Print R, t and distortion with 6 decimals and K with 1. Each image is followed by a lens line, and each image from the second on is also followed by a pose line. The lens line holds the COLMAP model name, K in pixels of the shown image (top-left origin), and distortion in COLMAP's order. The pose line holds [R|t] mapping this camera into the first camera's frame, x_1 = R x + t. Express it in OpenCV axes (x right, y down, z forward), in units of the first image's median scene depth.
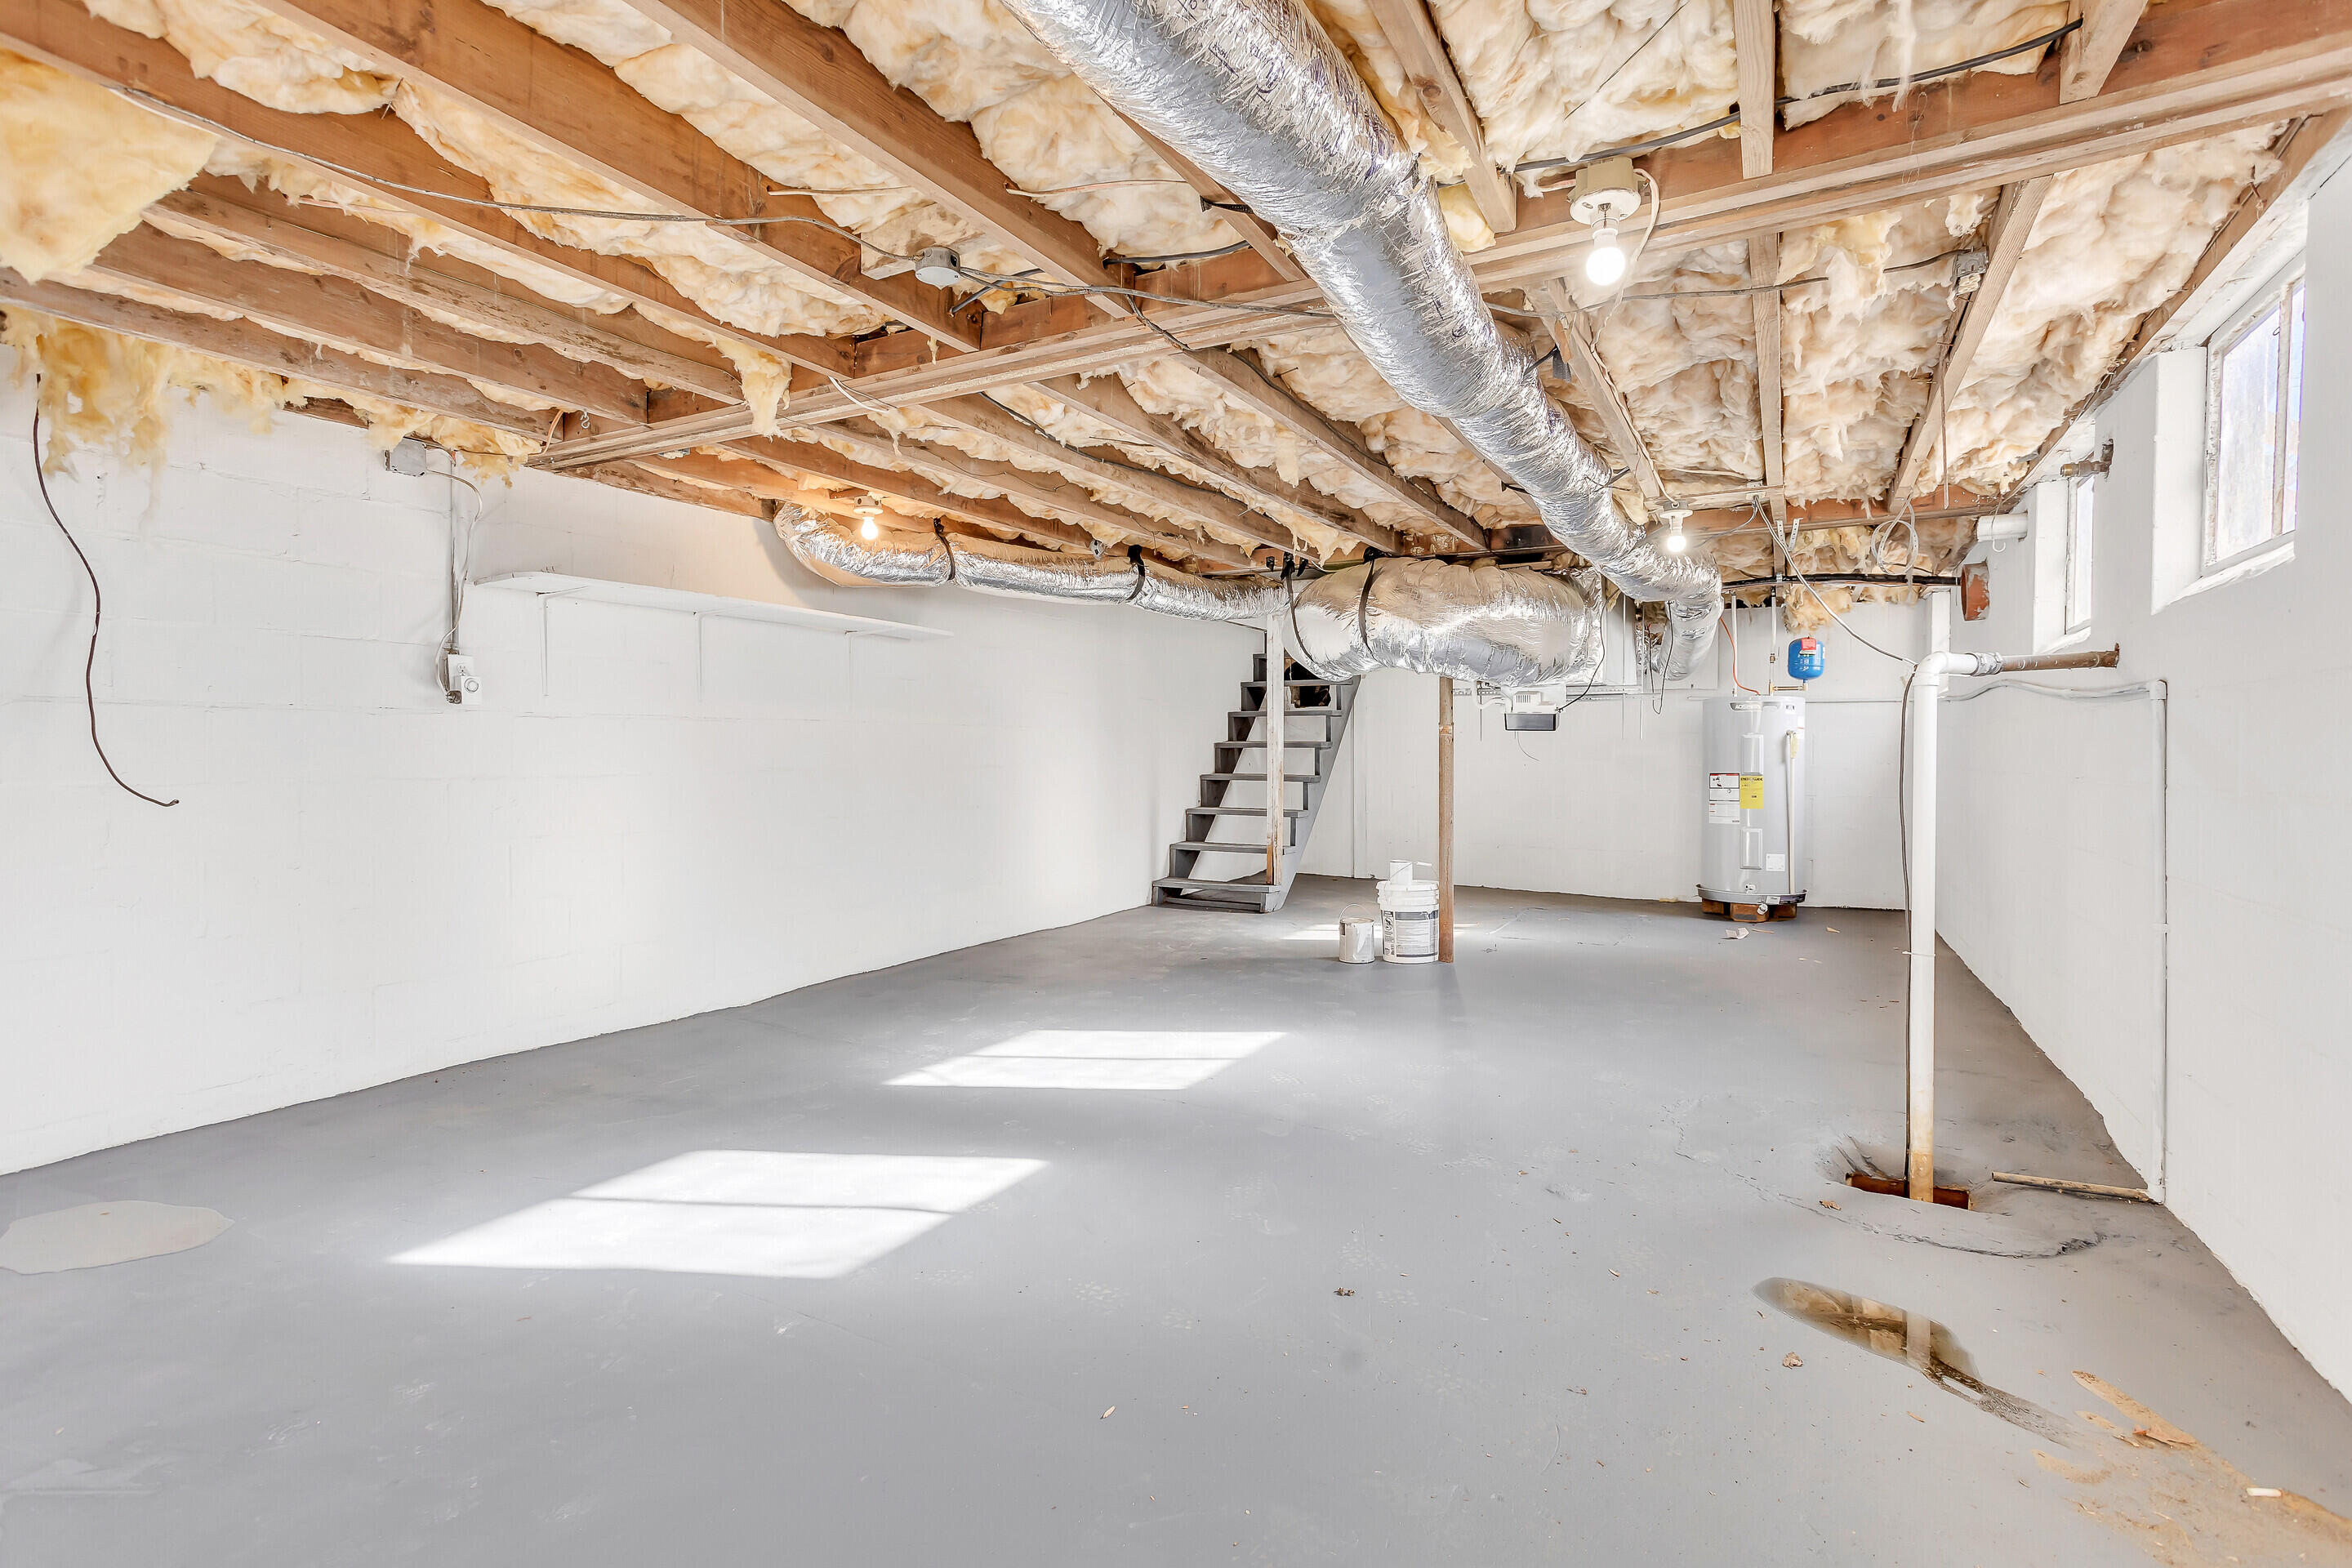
lens RADIAL K [[1134.6, 0, 1181.4], [0, 1134.6, 768.8], [0, 0, 1]] dist [-0.053180, 0.036484]
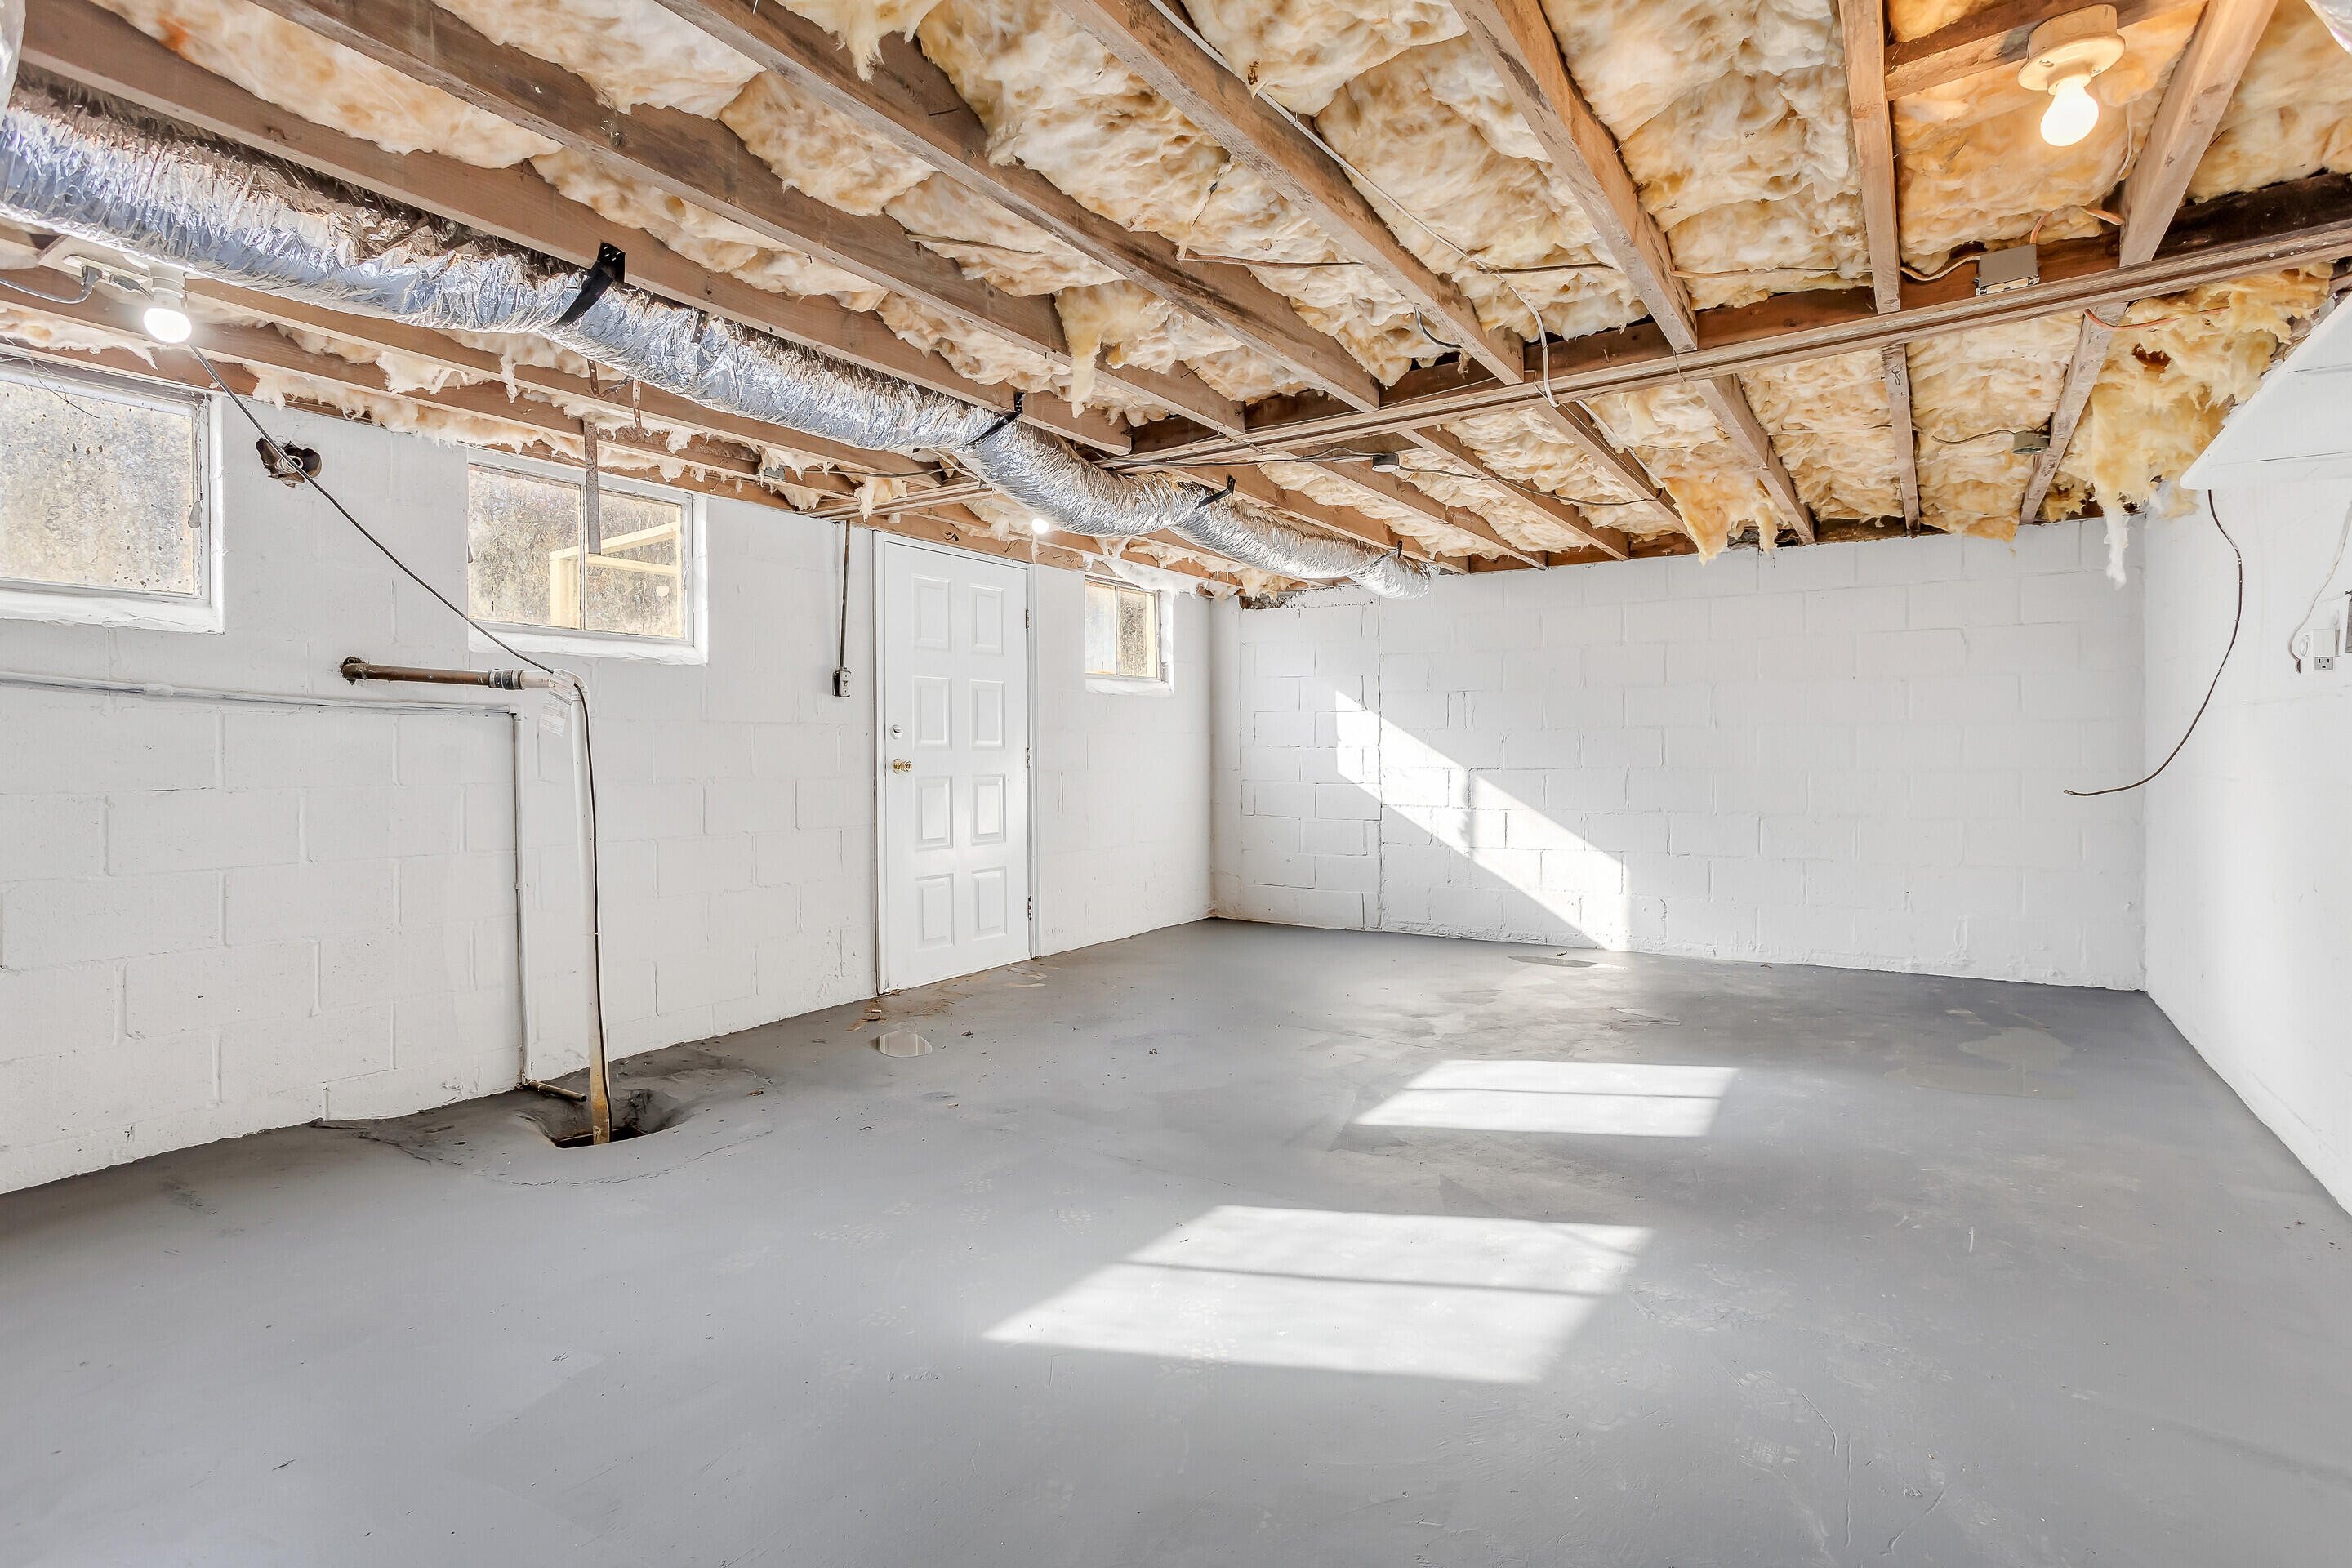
lens RADIAL K [[1134.6, 0, 1181.4], [0, 1134.6, 768.8], [0, 0, 1]] dist [-0.053180, 0.036484]
pose [[-0.996228, -0.001337, 0.086765, -0.034791], [0.000894, 0.999670, 0.025668, -0.020292], [-0.086770, 0.025649, -0.995898, 1.616419]]
